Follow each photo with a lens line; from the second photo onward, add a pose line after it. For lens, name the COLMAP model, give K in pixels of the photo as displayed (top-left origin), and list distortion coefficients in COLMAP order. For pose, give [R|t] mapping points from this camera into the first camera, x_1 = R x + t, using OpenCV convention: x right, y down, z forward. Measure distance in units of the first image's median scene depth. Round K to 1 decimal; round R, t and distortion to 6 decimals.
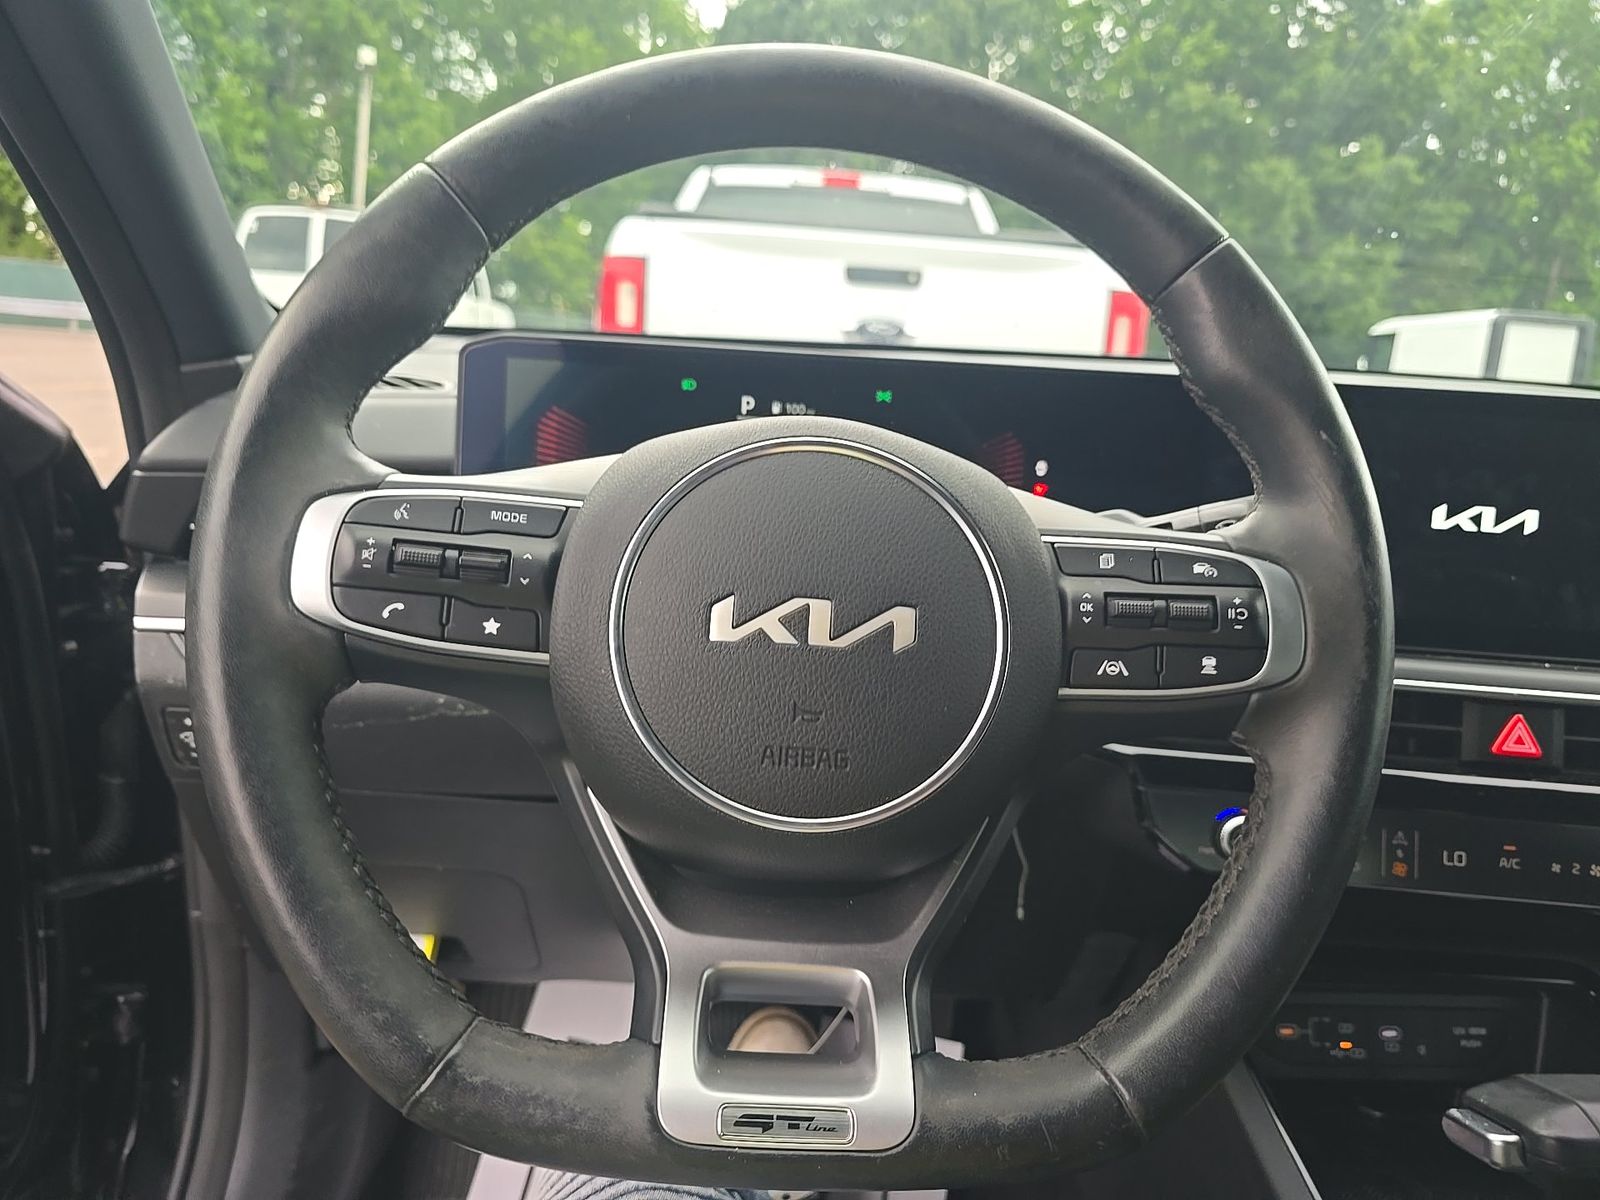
lens RADIAL K [[1136.2, 0, 804.8], [0, 1136.2, 608.1], [0, 0, 1]] dist [0.080553, -0.076618]
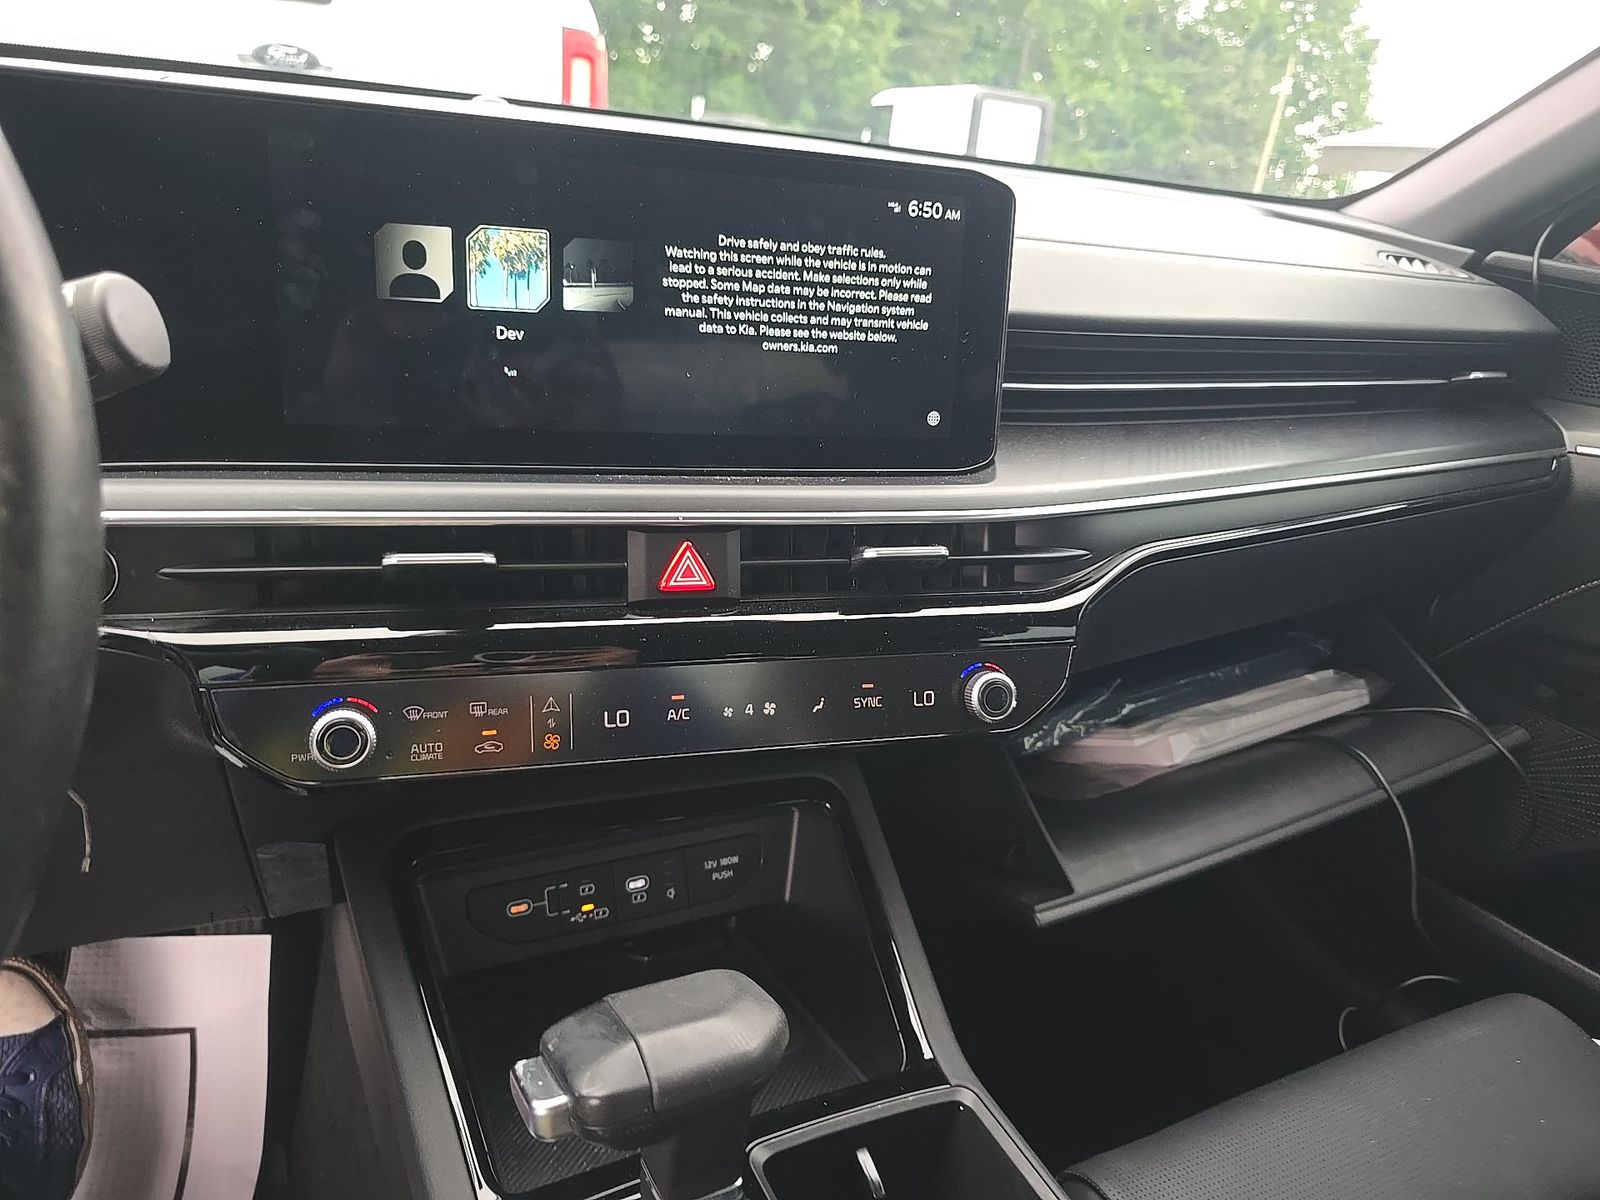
lens RADIAL K [[1136.2, 0, 804.8], [0, 1136.2, 608.1], [0, 0, 1]] dist [0.080553, -0.076618]
pose [[0.925008, -0.110970, 0.363382, 0.383901], [0.039927, 0.979493, 0.197481, -0.021767], [-0.377845, -0.168163, 0.910469, 0.196761]]
